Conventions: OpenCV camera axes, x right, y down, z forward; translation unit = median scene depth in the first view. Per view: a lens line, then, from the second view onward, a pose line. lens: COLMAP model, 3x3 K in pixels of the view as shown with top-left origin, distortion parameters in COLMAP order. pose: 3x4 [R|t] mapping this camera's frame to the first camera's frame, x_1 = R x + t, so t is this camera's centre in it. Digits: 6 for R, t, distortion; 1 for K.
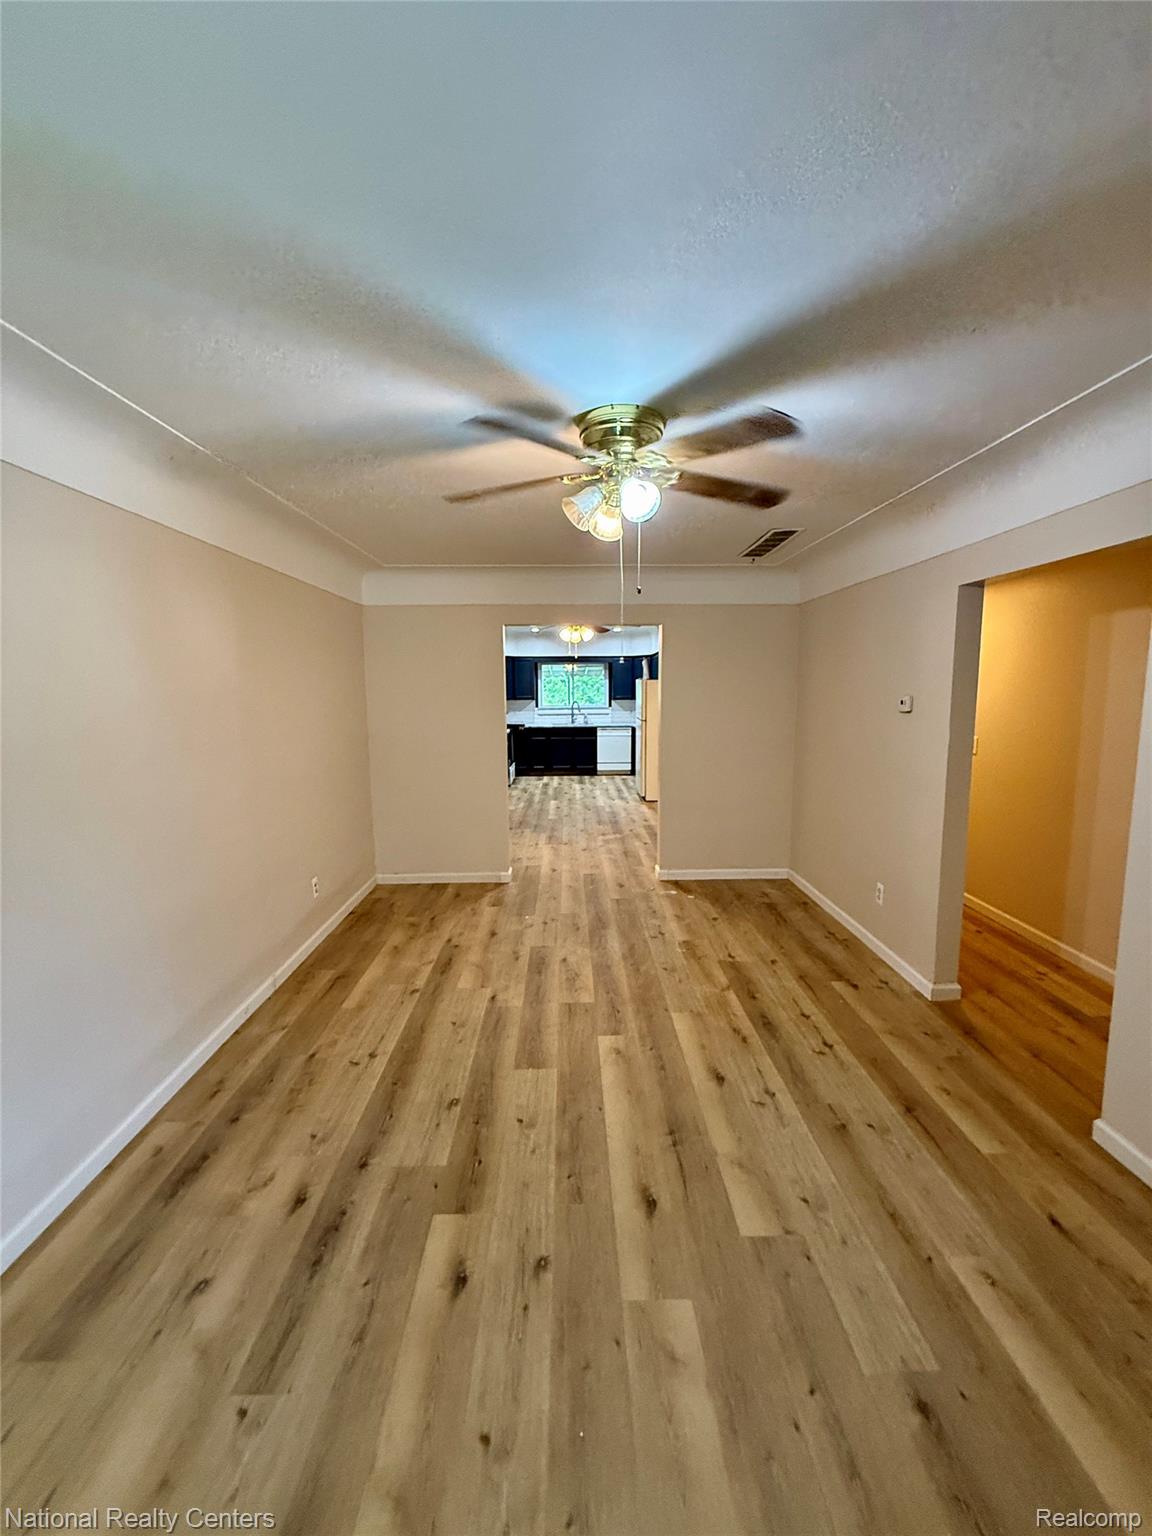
lens RADIAL K [[619.0, 0, 576.2], [0, 619.0, 764.0], [0, 0, 1]] dist [0.001706, 0.000077]
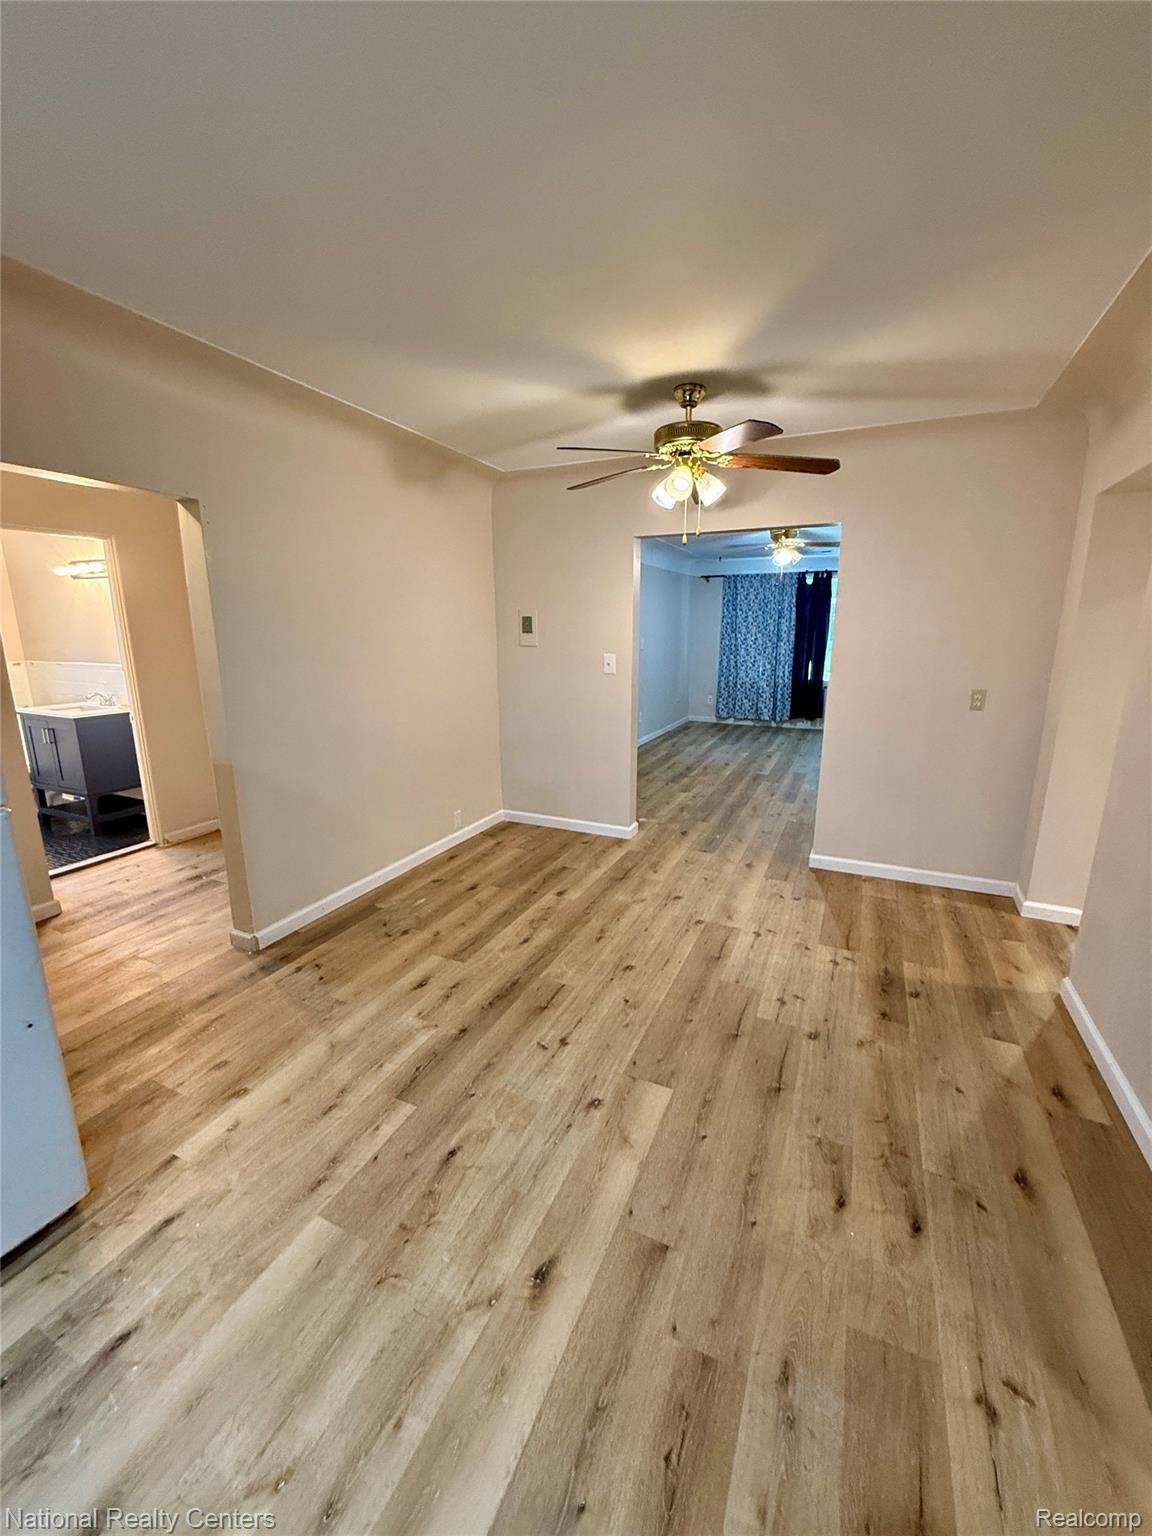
lens RADIAL K [[619.0, 0, 587.7], [0, 619.0, 763.6], [0, 0, 1]] dist [0.001706, 0.000077]
pose [[-0.906741, -0.088559, 0.412284, -0.078524], [0.057435, 0.942652, 0.328799, -0.098639], [-0.417758, 0.321815, -0.849655, 0.846634]]
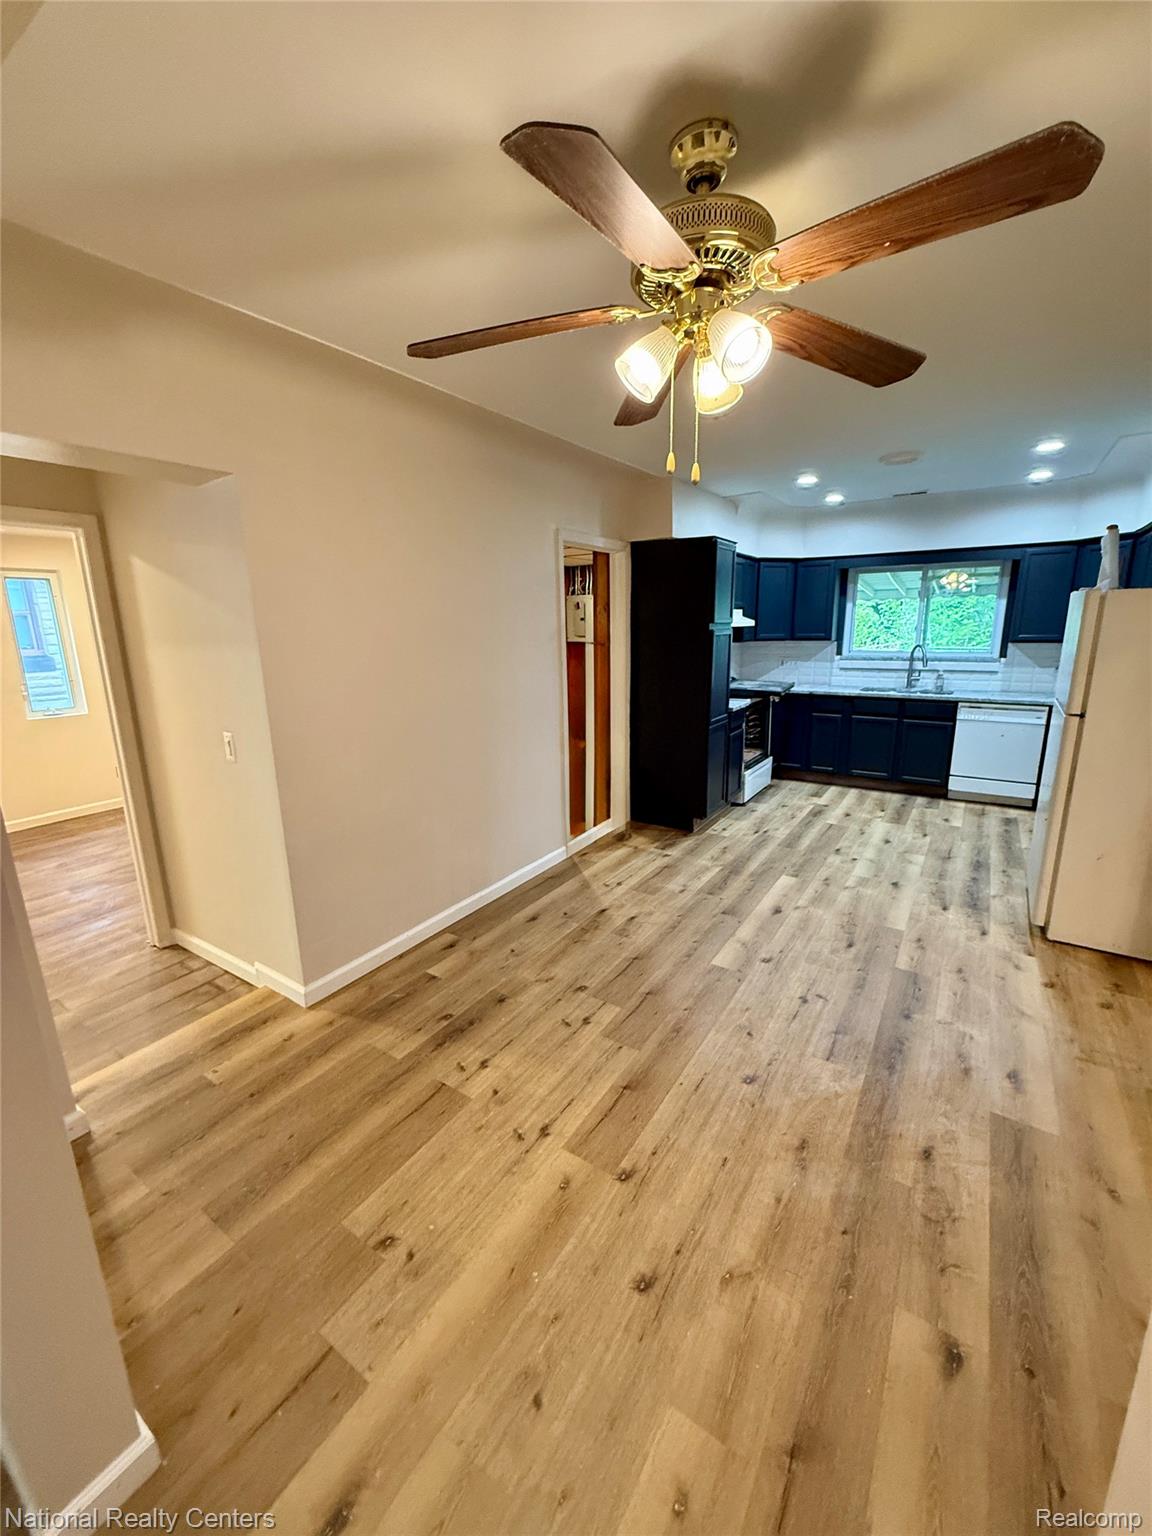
lens RADIAL K [[619.0, 0, 582.7], [0, 619.0, 766.4], [0, 0, 1]] dist [0.001706, 0.000077]
pose [[0.833385, 0.114710, -0.540659, 0.057606], [-0.056414, 0.990771, 0.123252, -0.053537], [0.549807, -0.072216, 0.832164, 0.455372]]
